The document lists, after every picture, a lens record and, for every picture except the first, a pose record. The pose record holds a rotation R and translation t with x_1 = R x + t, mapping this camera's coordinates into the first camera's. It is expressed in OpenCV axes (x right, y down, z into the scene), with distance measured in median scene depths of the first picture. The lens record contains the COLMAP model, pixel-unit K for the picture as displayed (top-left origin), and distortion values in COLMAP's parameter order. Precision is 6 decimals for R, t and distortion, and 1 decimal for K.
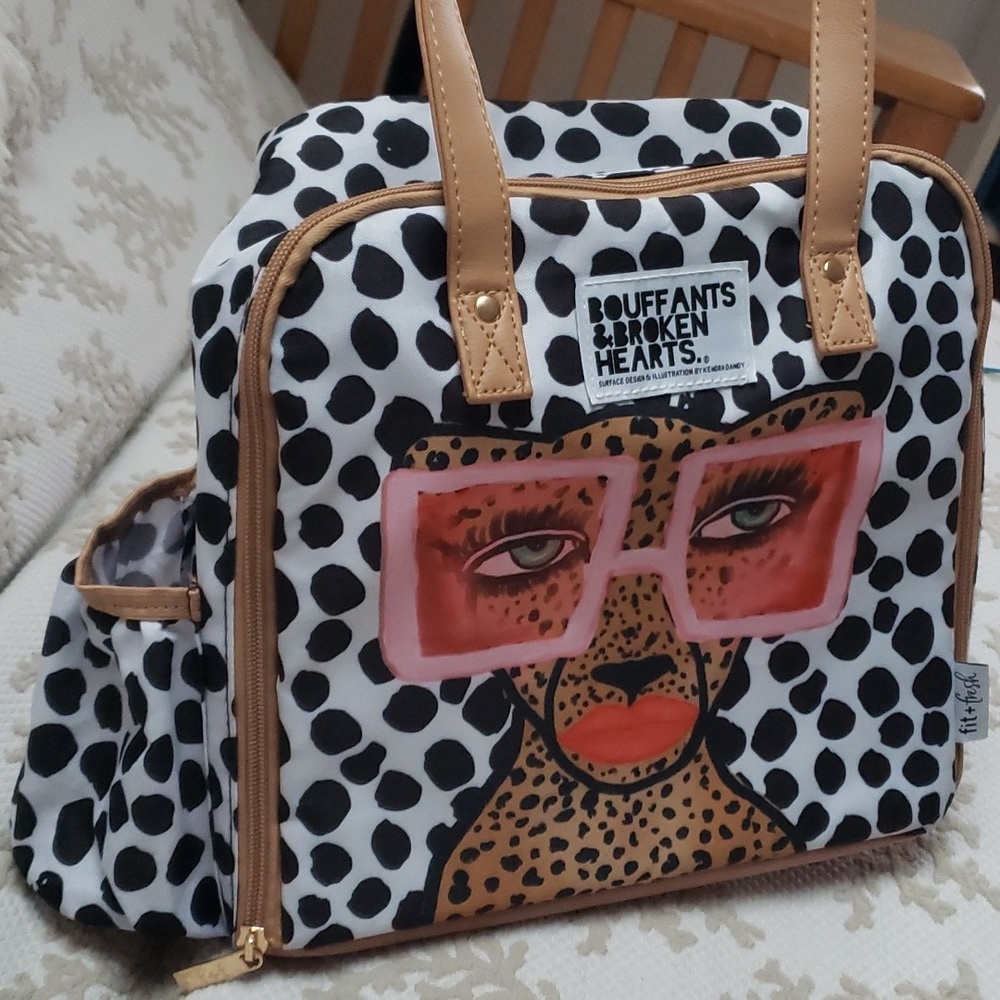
lens RADIAL K [[1595.4, 0, 504.1], [0, 1595.4, 534.6], [0, 0, 1]] dist [0.002371, 0.000000]
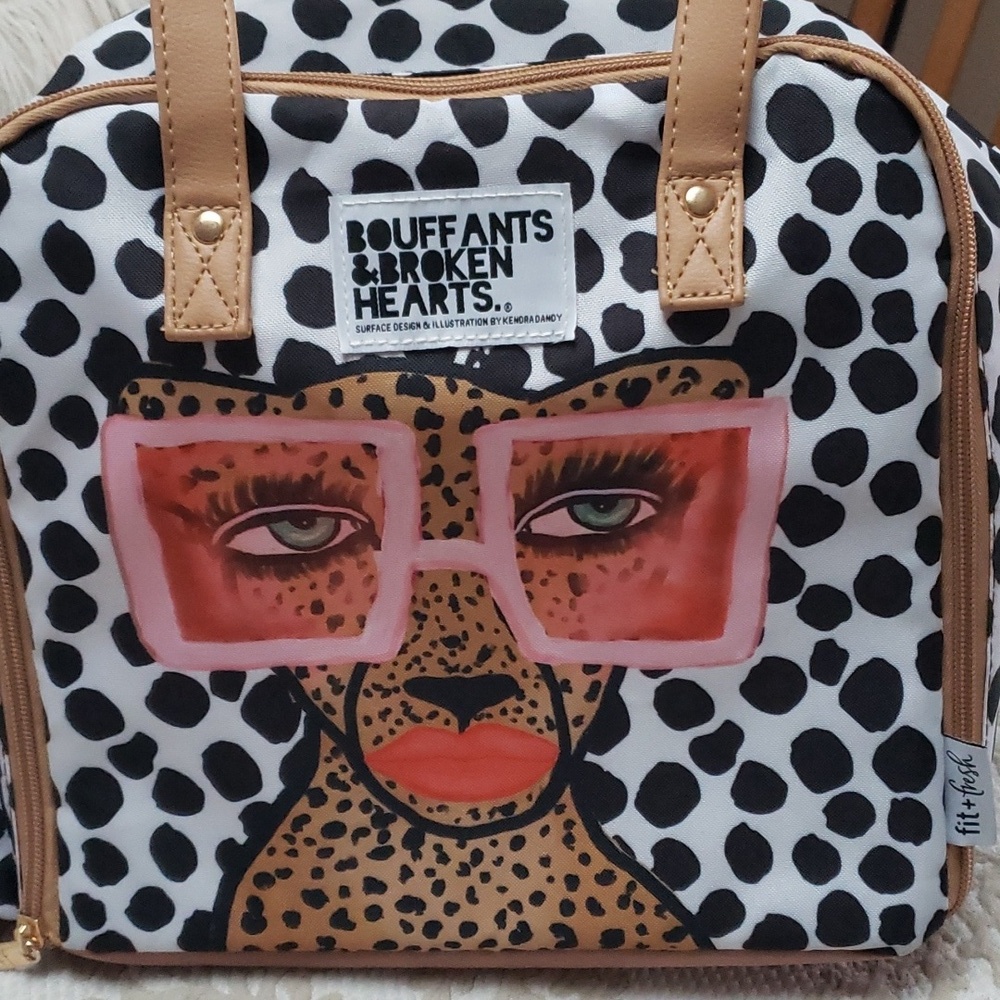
lens RADIAL K [[1595.4, 0, 528.0], [0, 1595.4, 497.9], [0, 0, 1]] dist [0.002371, 0.000000]
pose [[0.932960, 0.091711, -0.348102, 0.390313], [-0.093670, 0.995540, 0.011238, -0.024195], [0.347580, 0.022122, 0.937389, 0.252599]]
